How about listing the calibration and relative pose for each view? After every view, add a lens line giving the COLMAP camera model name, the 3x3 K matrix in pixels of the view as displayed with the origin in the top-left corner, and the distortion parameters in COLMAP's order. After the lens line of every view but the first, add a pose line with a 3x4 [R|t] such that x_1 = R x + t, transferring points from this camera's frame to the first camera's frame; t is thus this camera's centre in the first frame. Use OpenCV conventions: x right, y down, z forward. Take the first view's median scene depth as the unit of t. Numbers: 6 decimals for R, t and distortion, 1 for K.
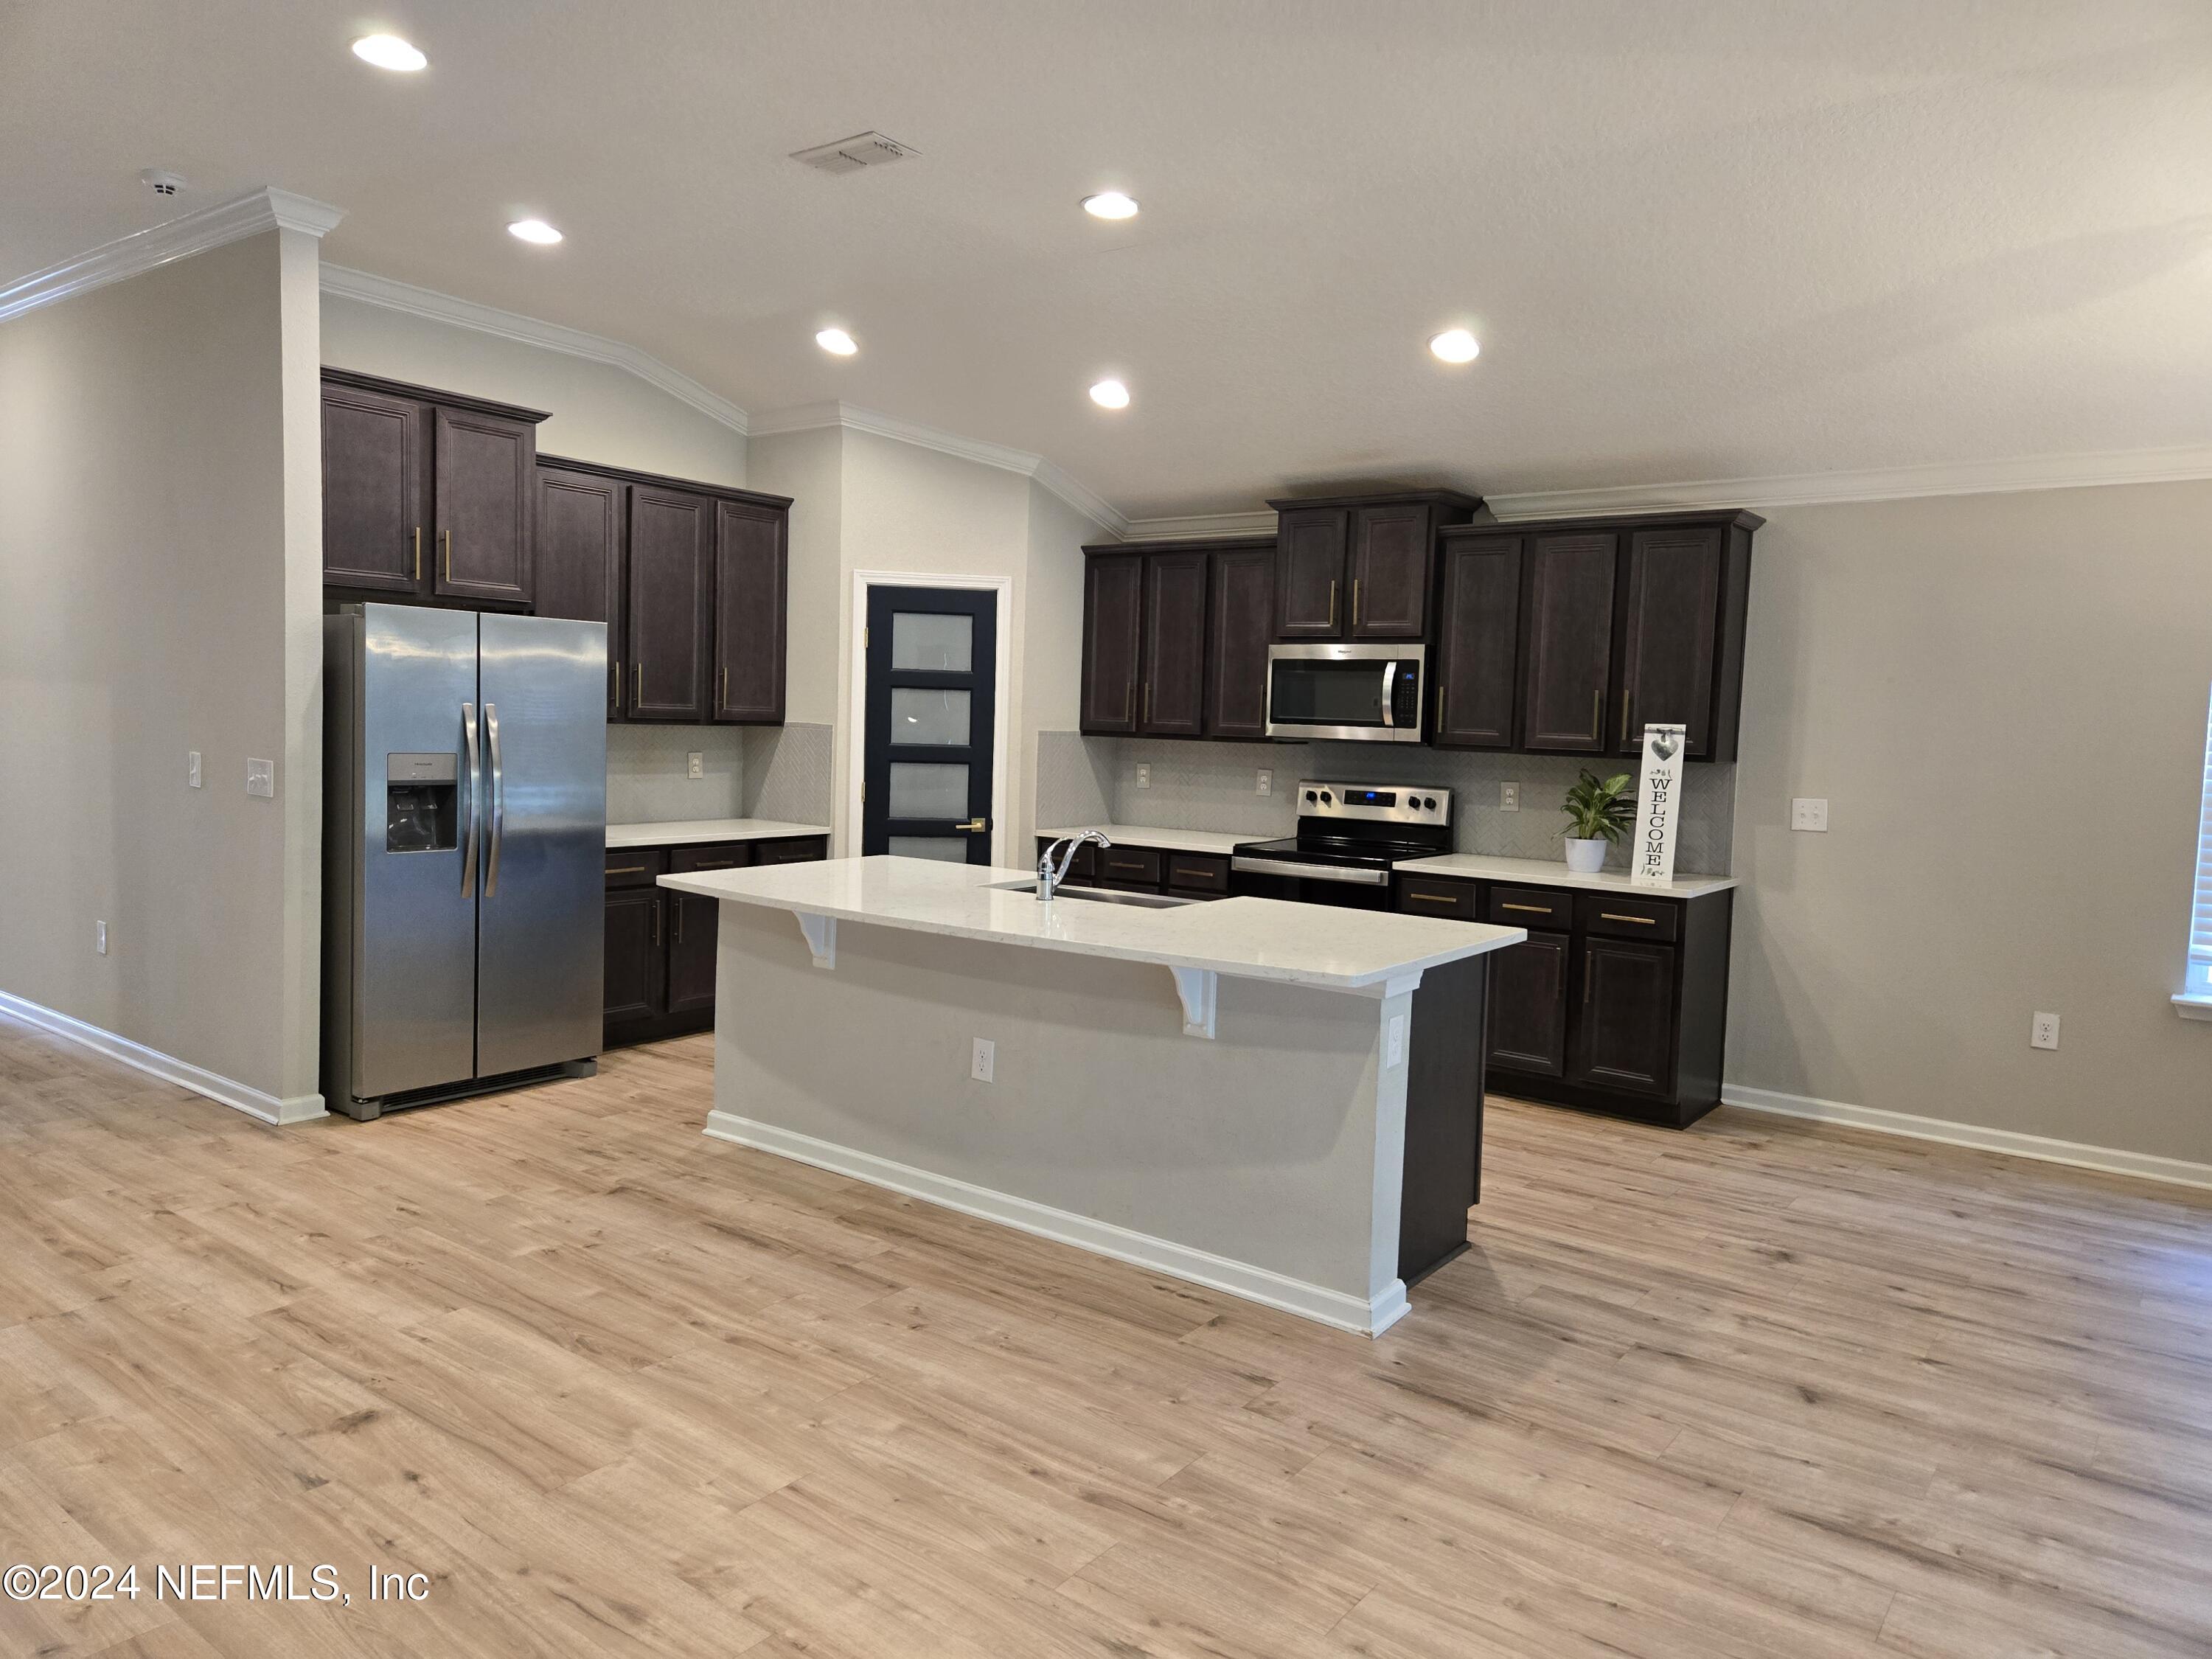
lens RADIAL K [[1467.5, 0, 1110.0], [0, 1467.5, 818.3], [0, 0, 1]] dist [0.085610, -0.083334]
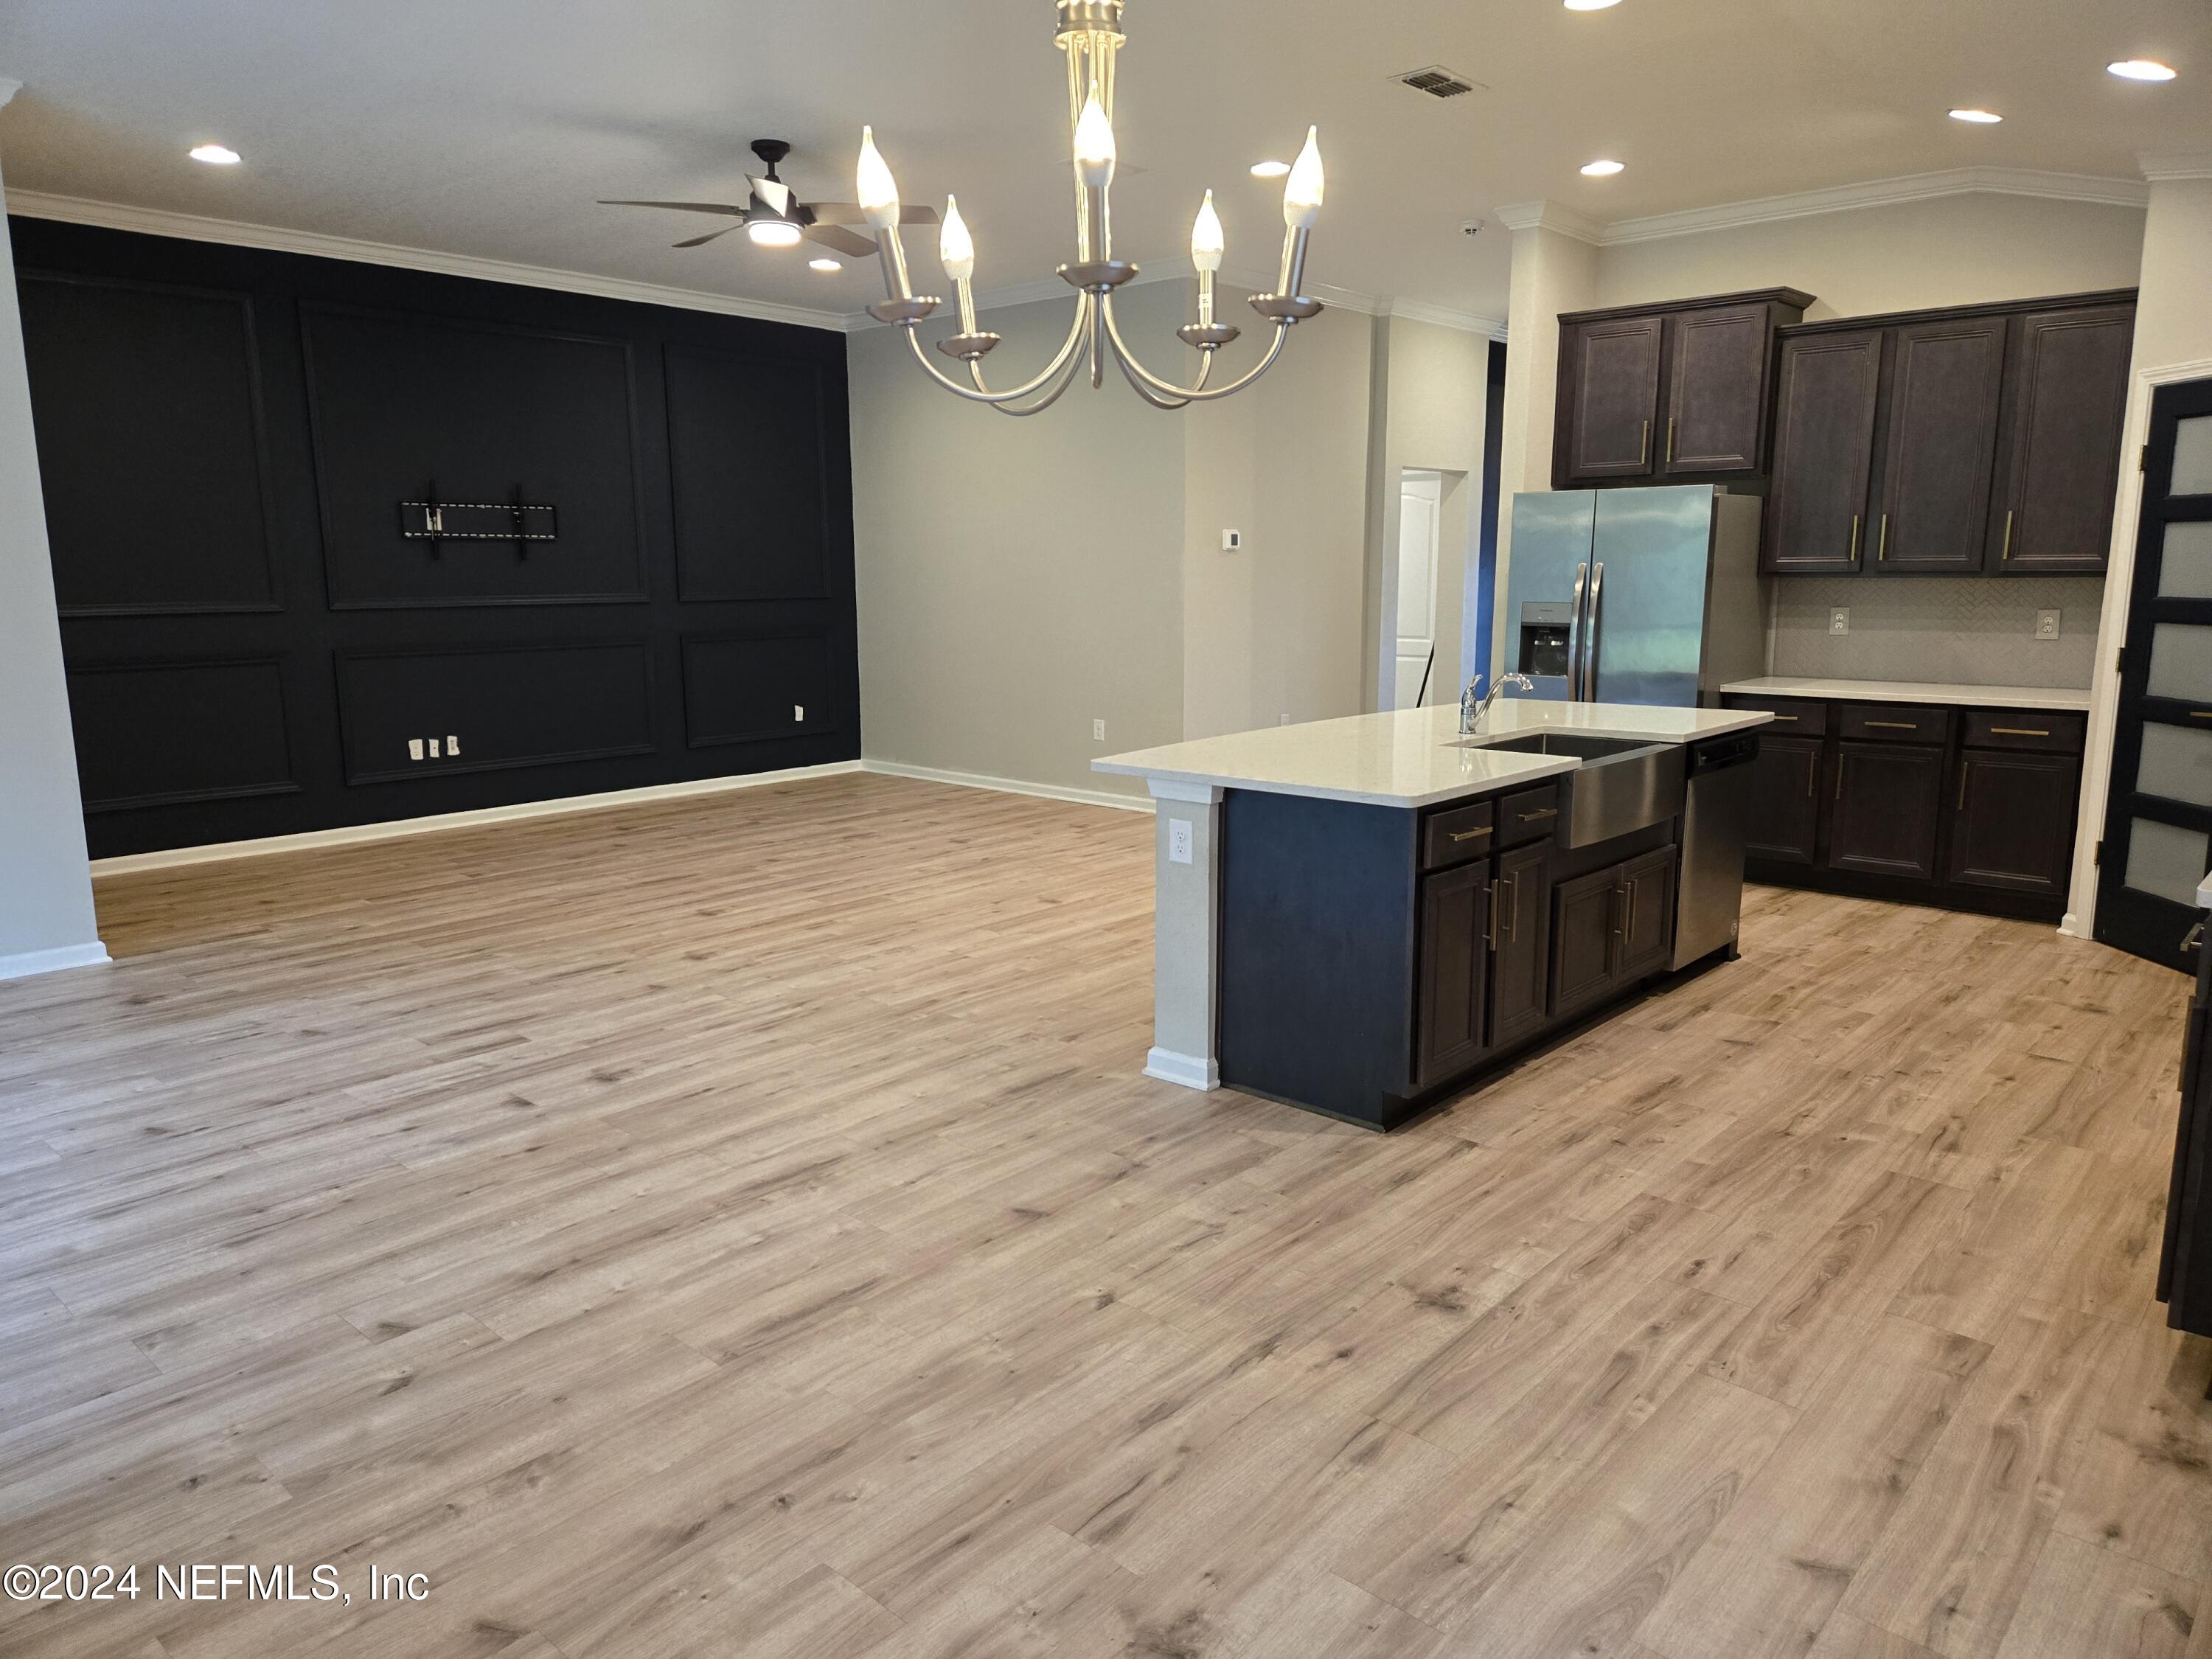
lens RADIAL K [[1473.1, 0, 1106.0], [0, 1473.1, 829.5], [0, 0, 1]] dist [0.085759, -0.071818]
pose [[-0.086073, 0.147844, -0.985258, 1.032417], [-0.069282, 0.985646, 0.153955, -0.022725], [0.993877, 0.081512, -0.074594, 0.804262]]
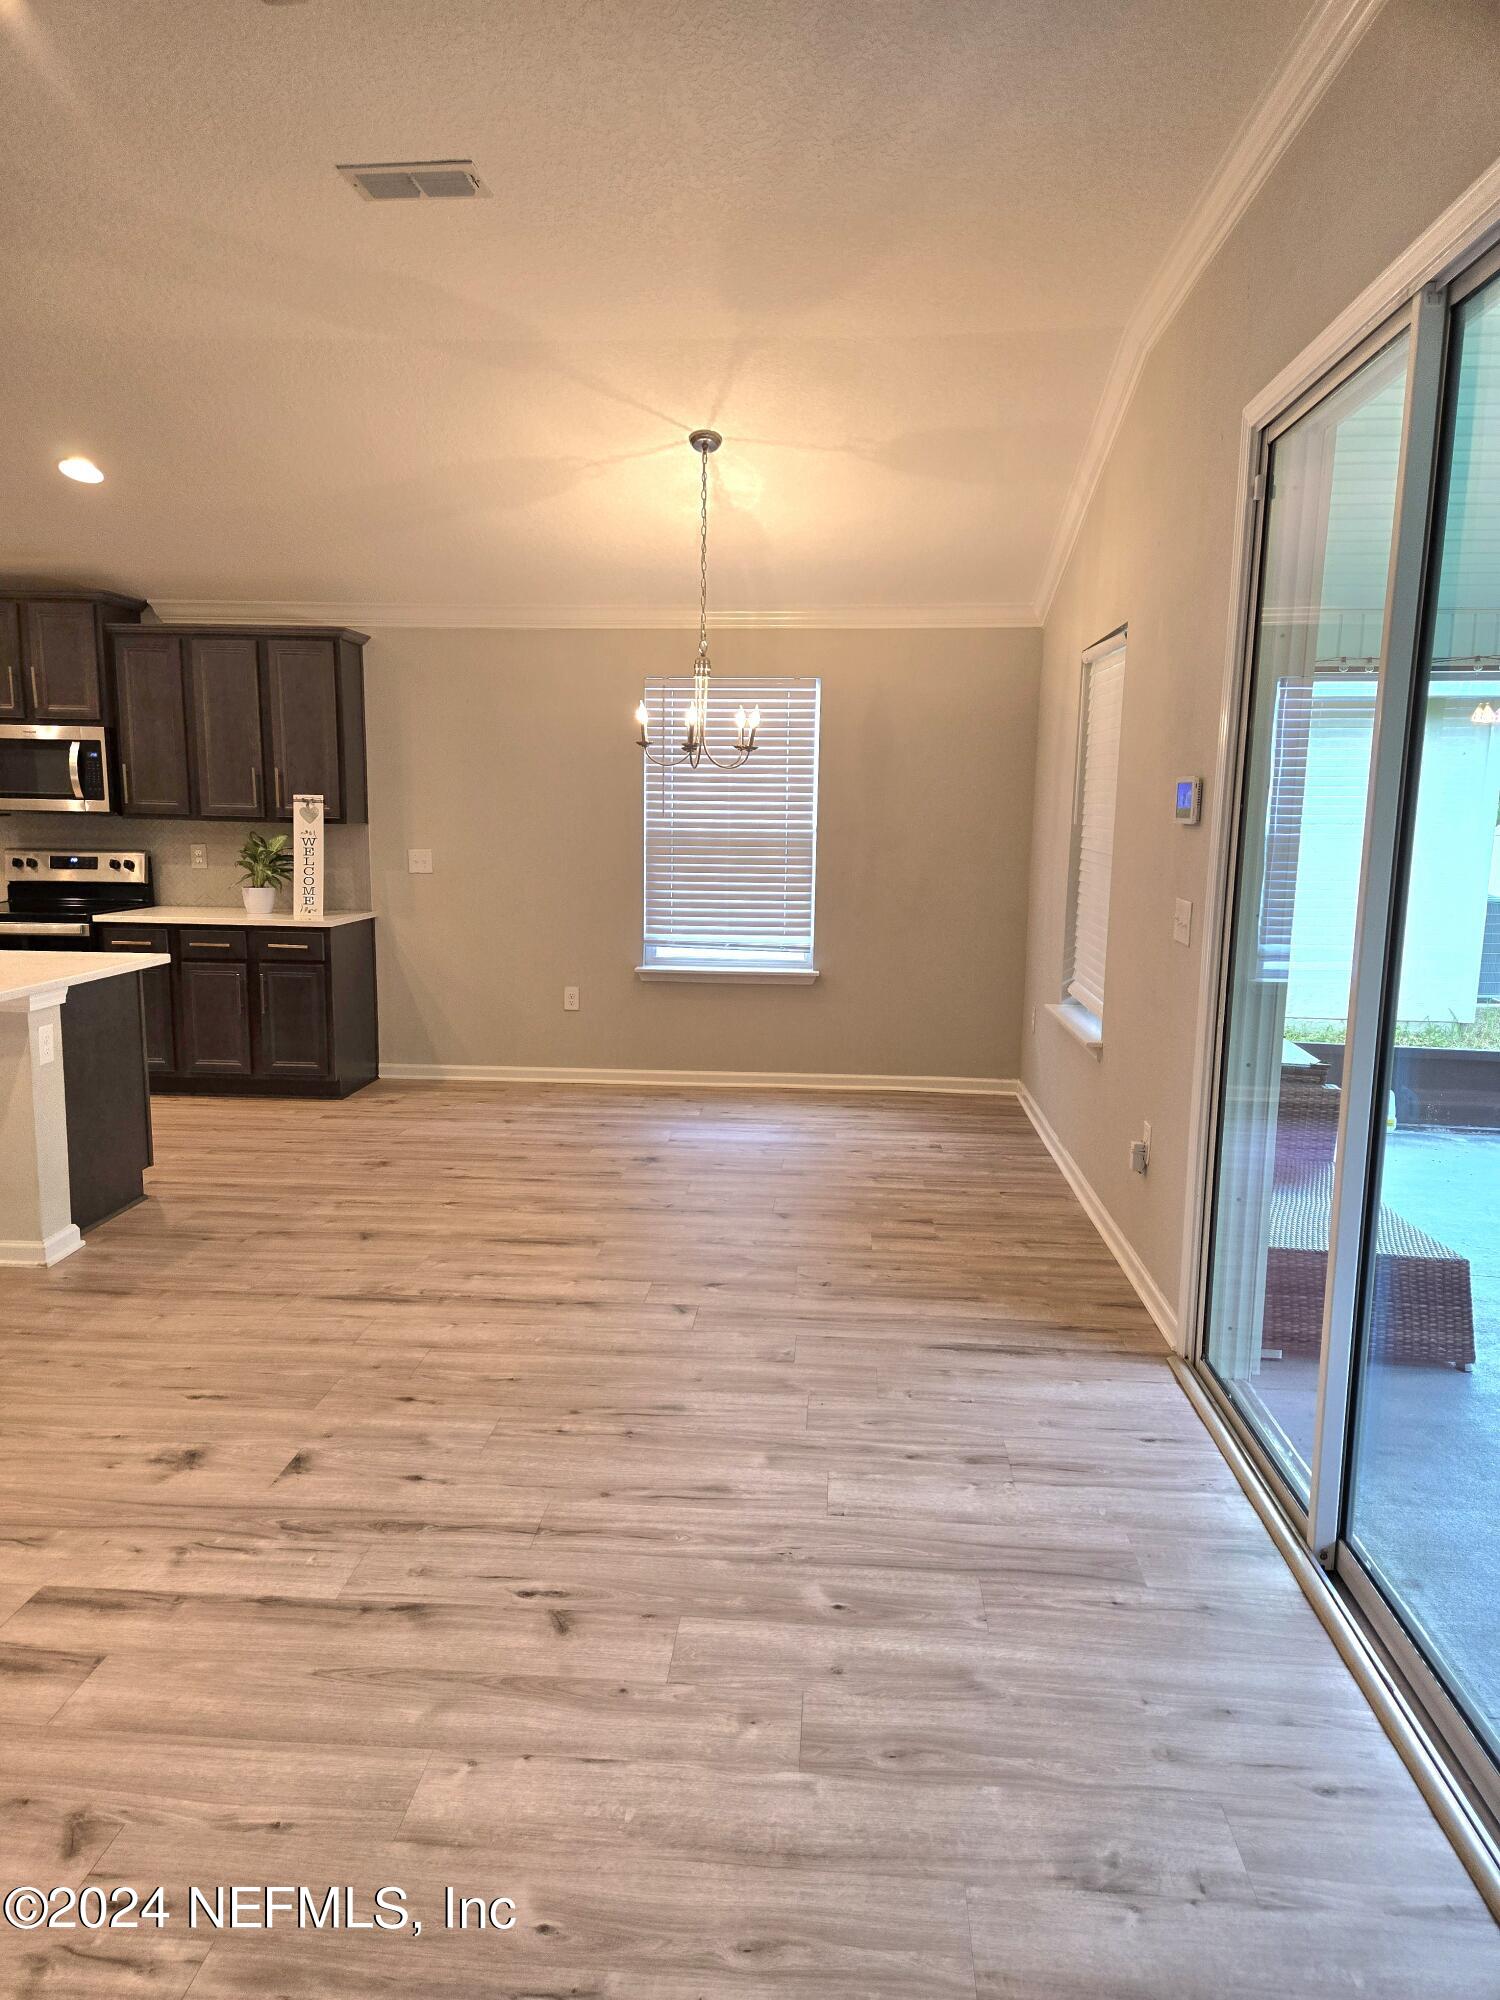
lens RADIAL K [[1326.9, 0, 747.9], [0, 1326.9, 1017.9], [0, 0, 1]] dist [0.085610, -0.083334]
pose [[0.838555, -0.105493, 0.534507, 0.062650], [0.051688, 0.992054, 0.114706, 0.019354], [-0.542360, -0.068560, 0.837344, -0.252801]]
